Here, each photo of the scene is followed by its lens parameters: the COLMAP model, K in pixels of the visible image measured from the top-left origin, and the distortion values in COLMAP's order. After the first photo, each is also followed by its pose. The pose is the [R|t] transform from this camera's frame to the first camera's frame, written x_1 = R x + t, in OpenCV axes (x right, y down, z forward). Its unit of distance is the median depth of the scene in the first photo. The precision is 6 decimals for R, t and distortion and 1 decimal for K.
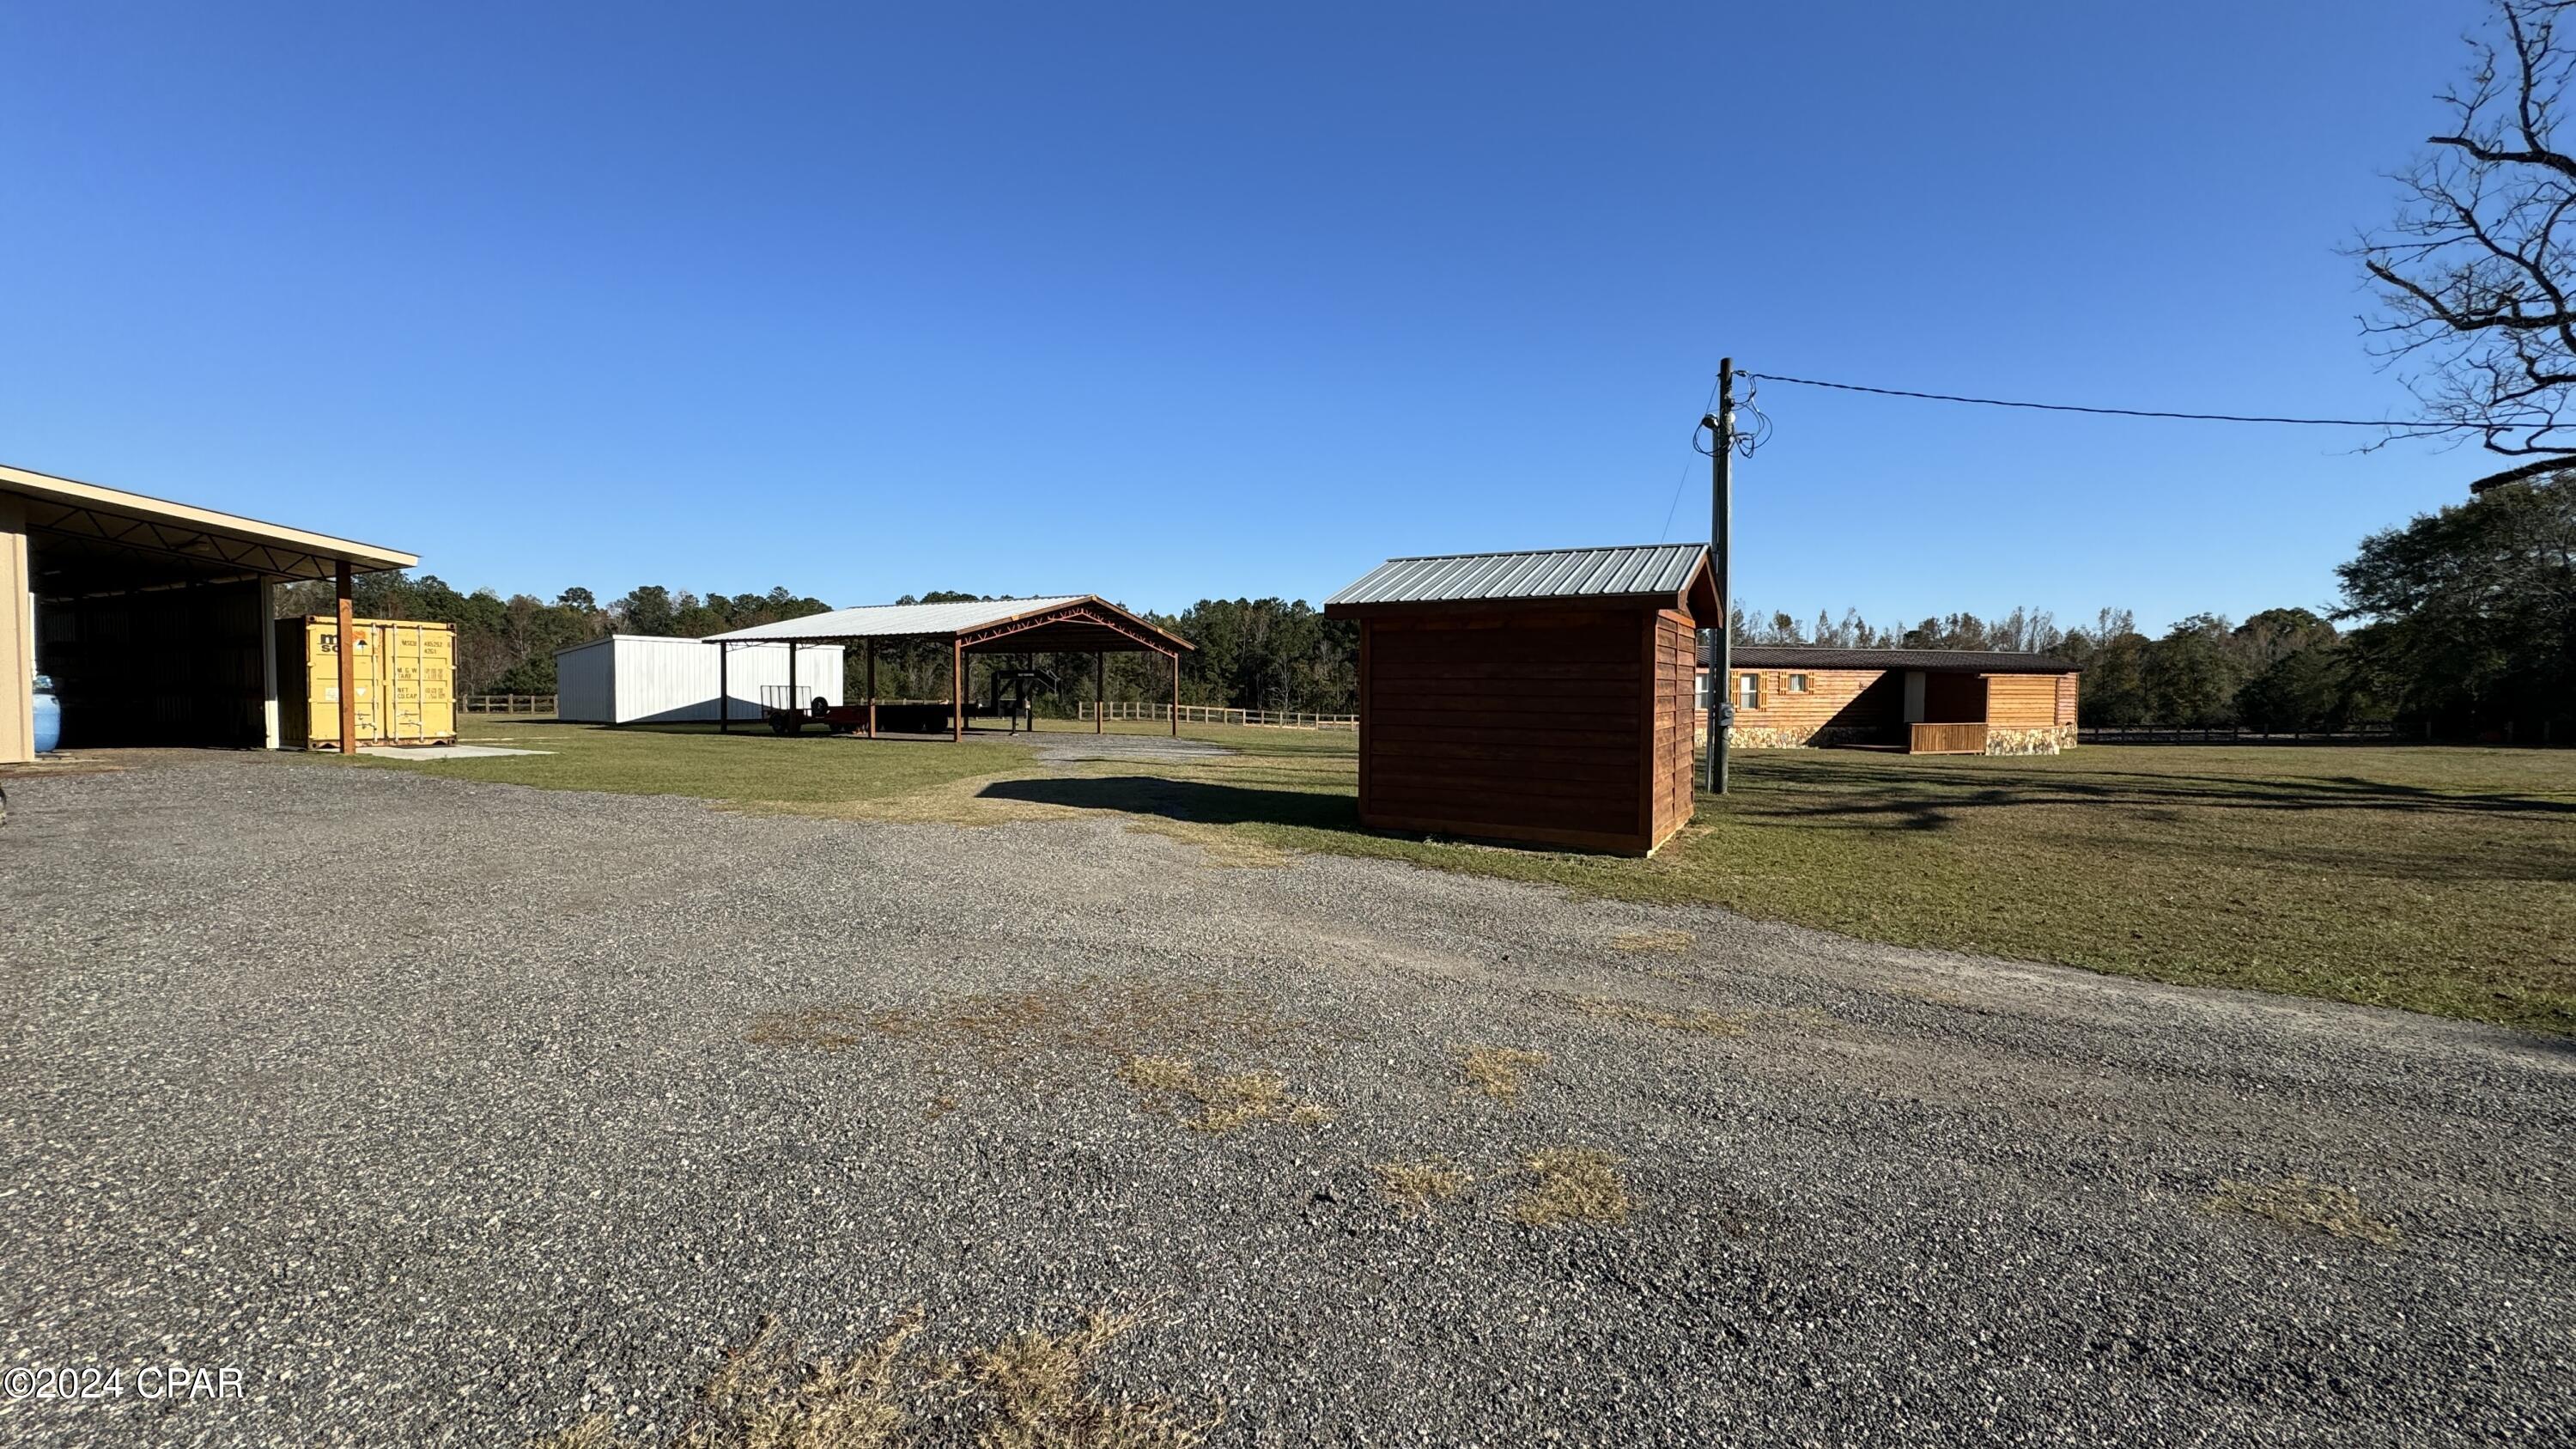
lens RADIAL K [[1034.7, 0, 1282.8], [0, 1034.7, 731.7], [0, 0, 1]] dist [0.002503, -0.000001]
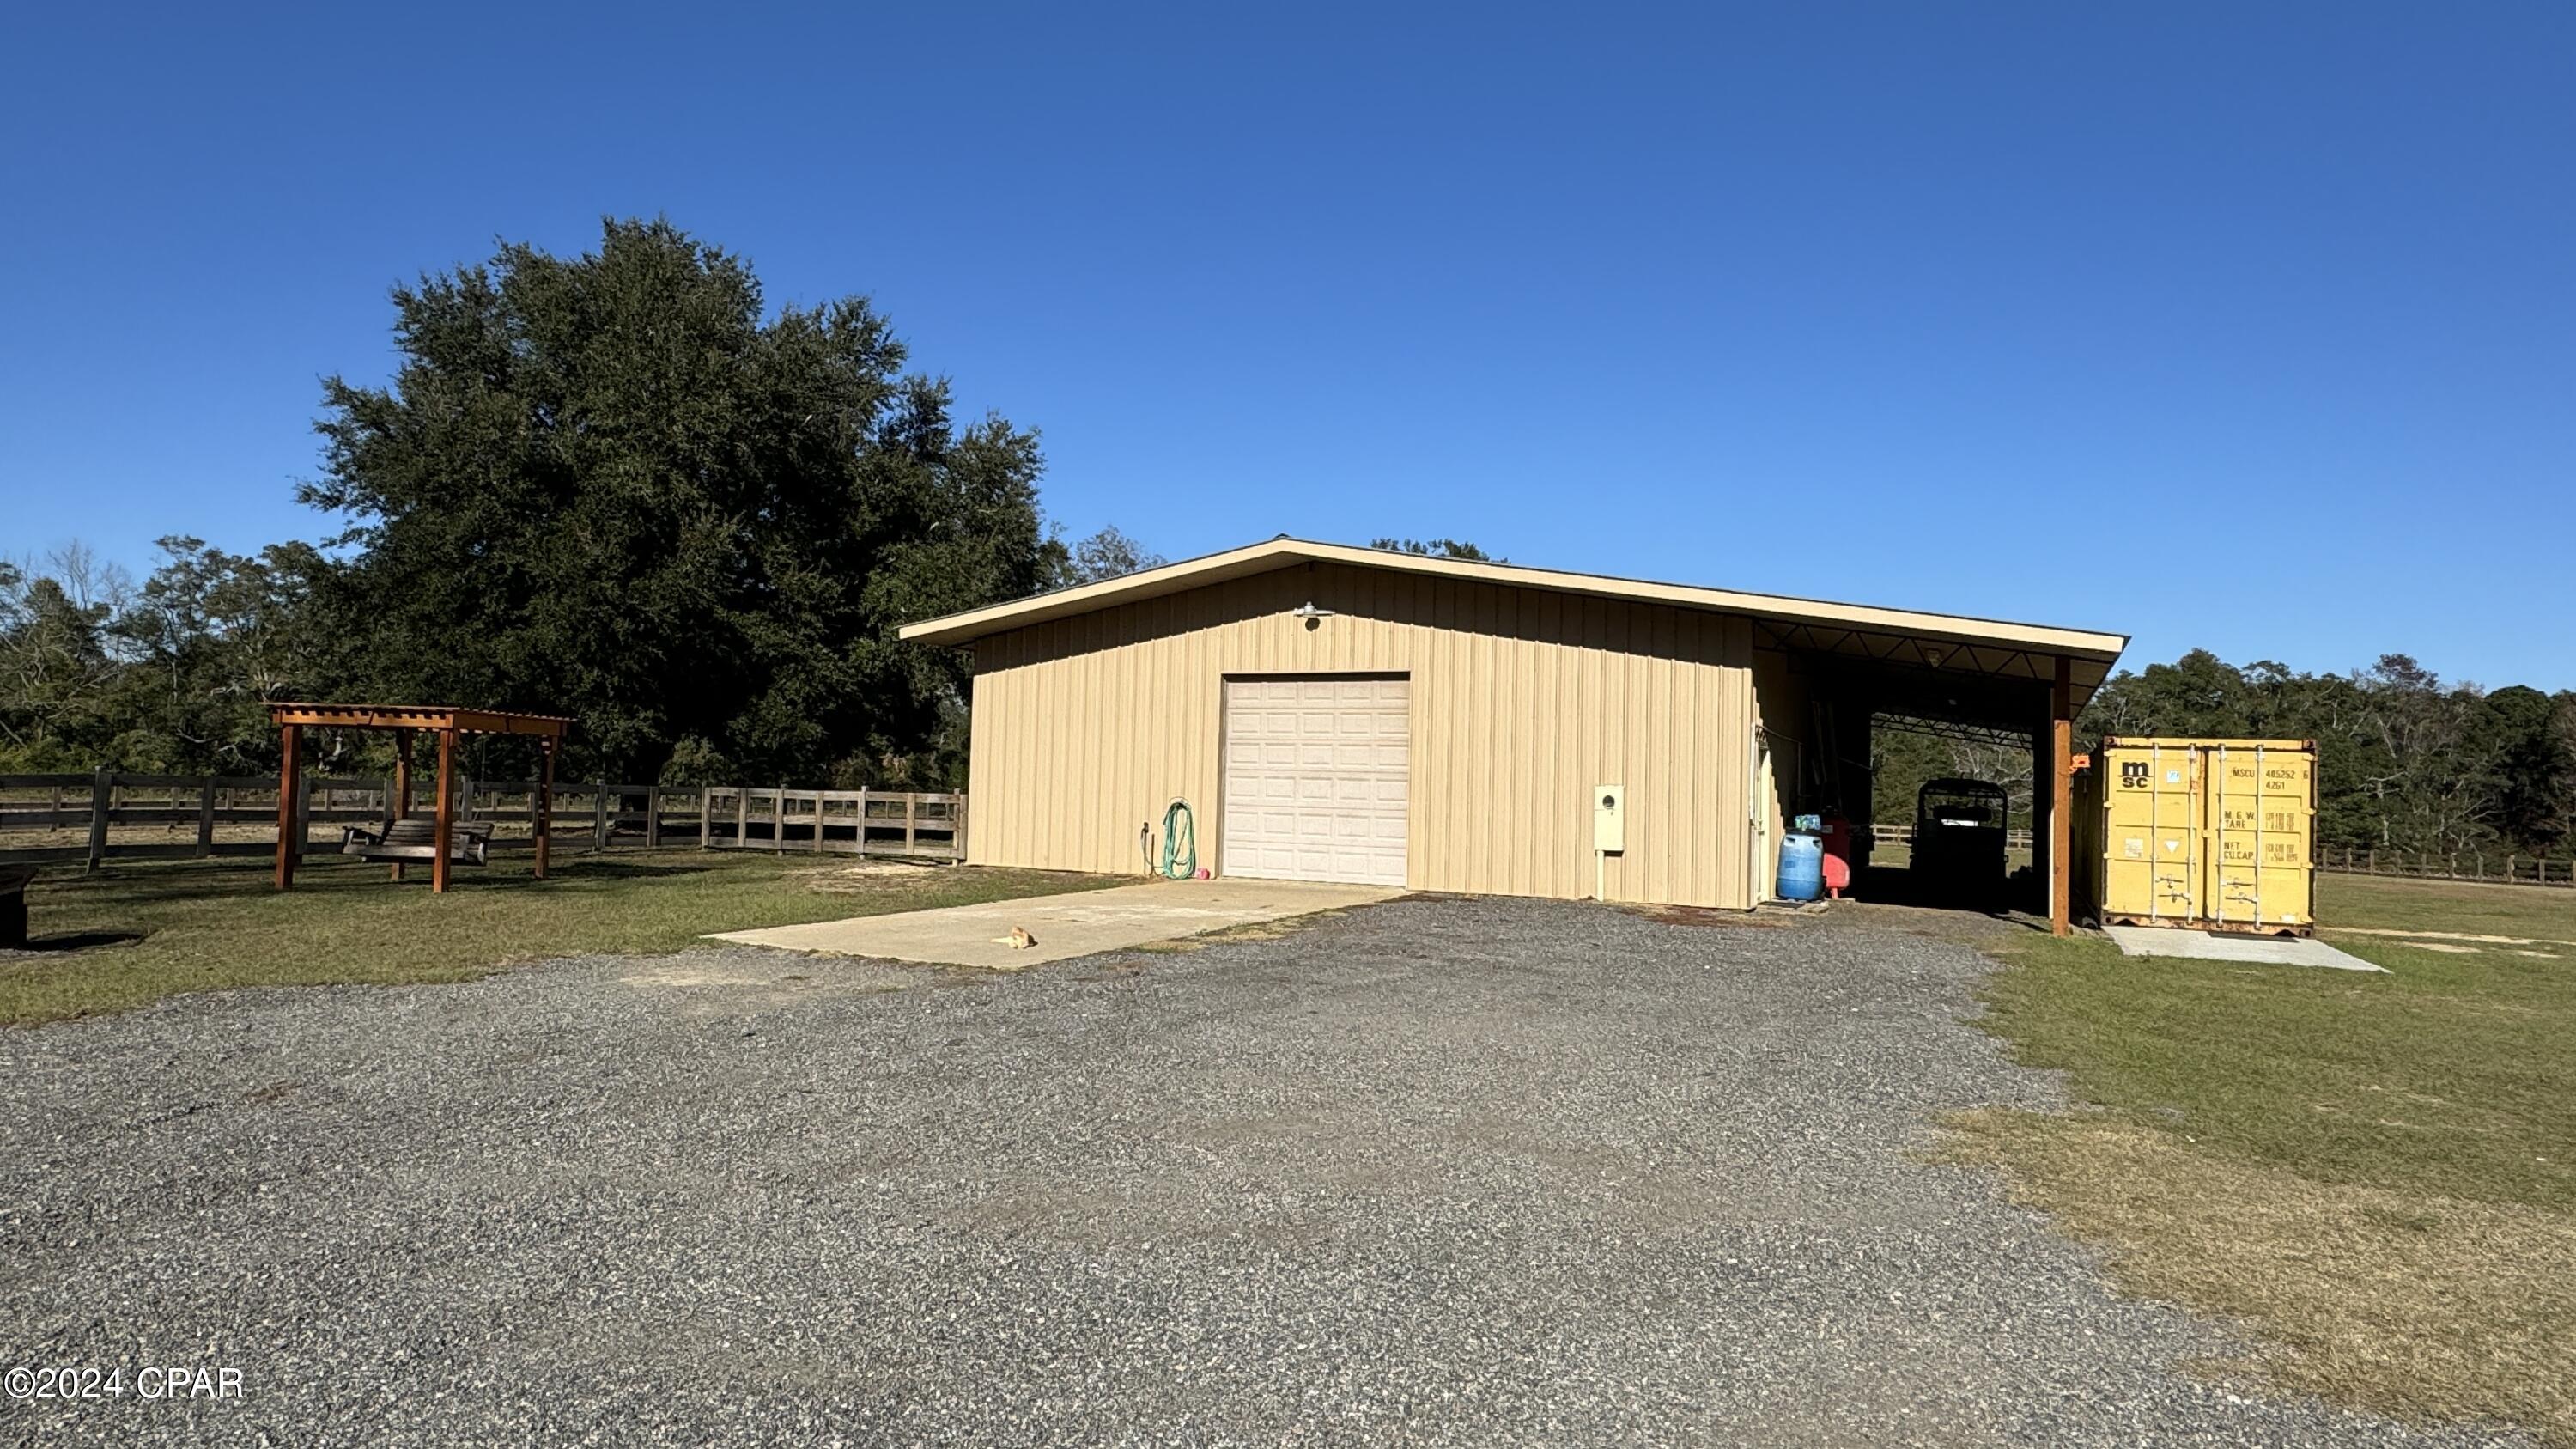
lens RADIAL K [[1483.0, 0, 1269.9], [0, 1483.0, 732.5], [0, 0, 1]] dist [-0.010672, 0.005520]
pose [[0.045251, -0.045927, -0.997919, 0.024643], [-0.073940, 0.996049, -0.049194, -0.011319], [0.996236, 0.076012, 0.041676, 0.195792]]
